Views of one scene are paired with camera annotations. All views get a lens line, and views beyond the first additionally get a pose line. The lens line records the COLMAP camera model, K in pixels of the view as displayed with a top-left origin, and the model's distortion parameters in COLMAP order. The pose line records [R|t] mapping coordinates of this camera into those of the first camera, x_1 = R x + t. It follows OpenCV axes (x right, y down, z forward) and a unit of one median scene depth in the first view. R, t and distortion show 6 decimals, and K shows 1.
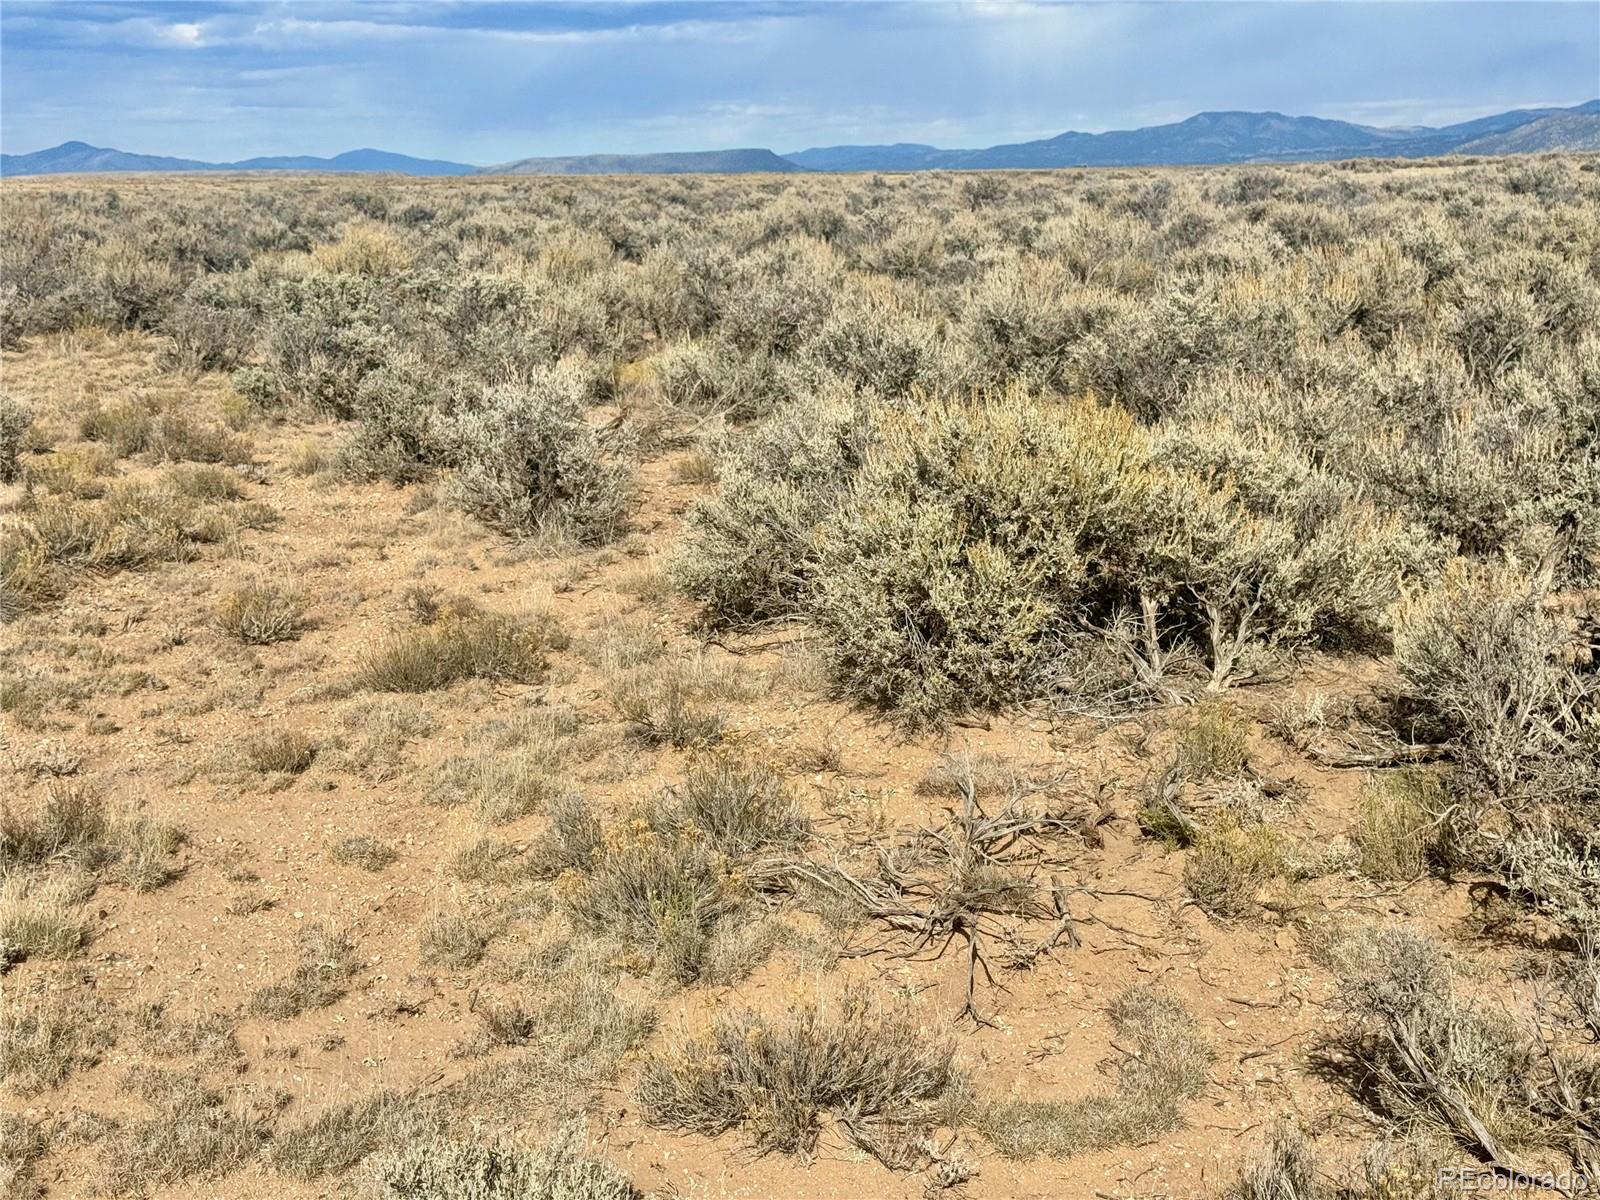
lens RADIAL K [[2243.0, 0, 800.0], [0, 2243.0, 600.0], [0, 0, 1]] dist [0.080955, -0.003851]
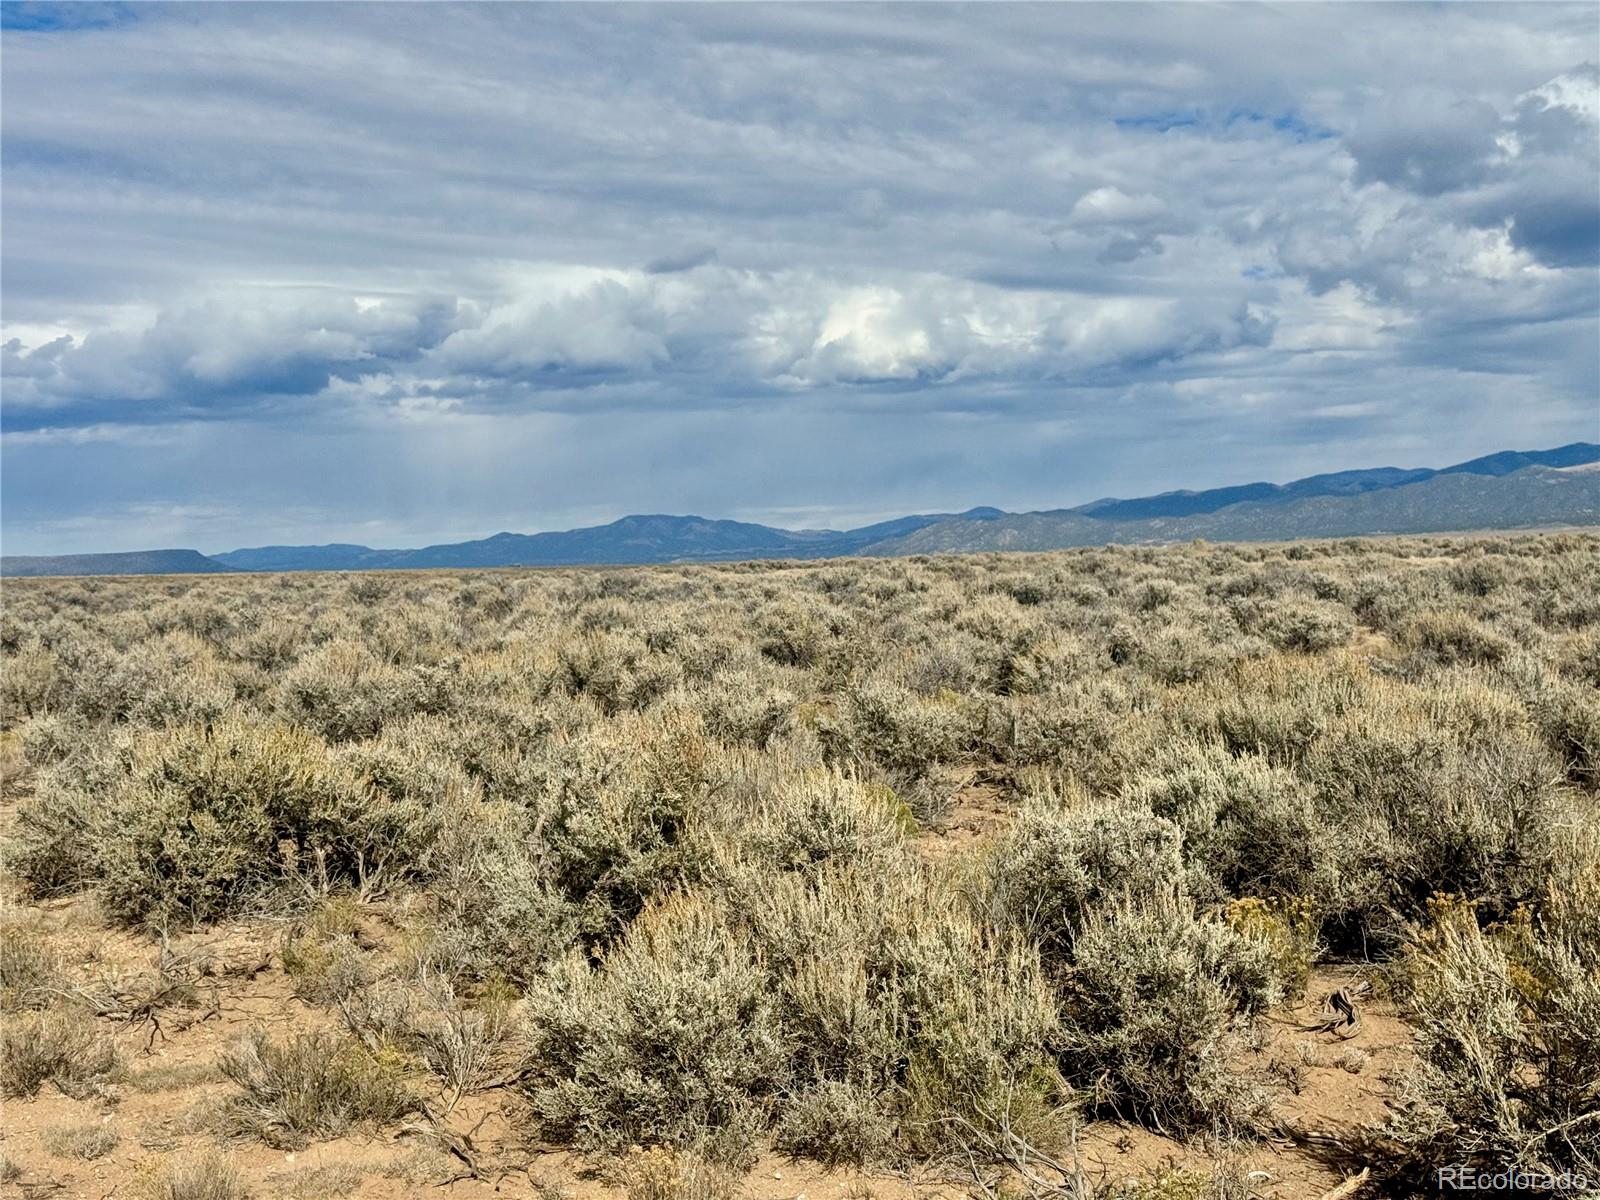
lens RADIAL K [[2237.7, 0, 800.0], [0, 2237.7, 600.0], [0, 0, 1]] dist [0.184355, -0.419881]
pose [[0.969382, -0.009533, 0.245371, 0.089024], [0.052099, 0.984481, -0.167580, 0.103125], [-0.239965, 0.175233, 0.954835, -0.578313]]
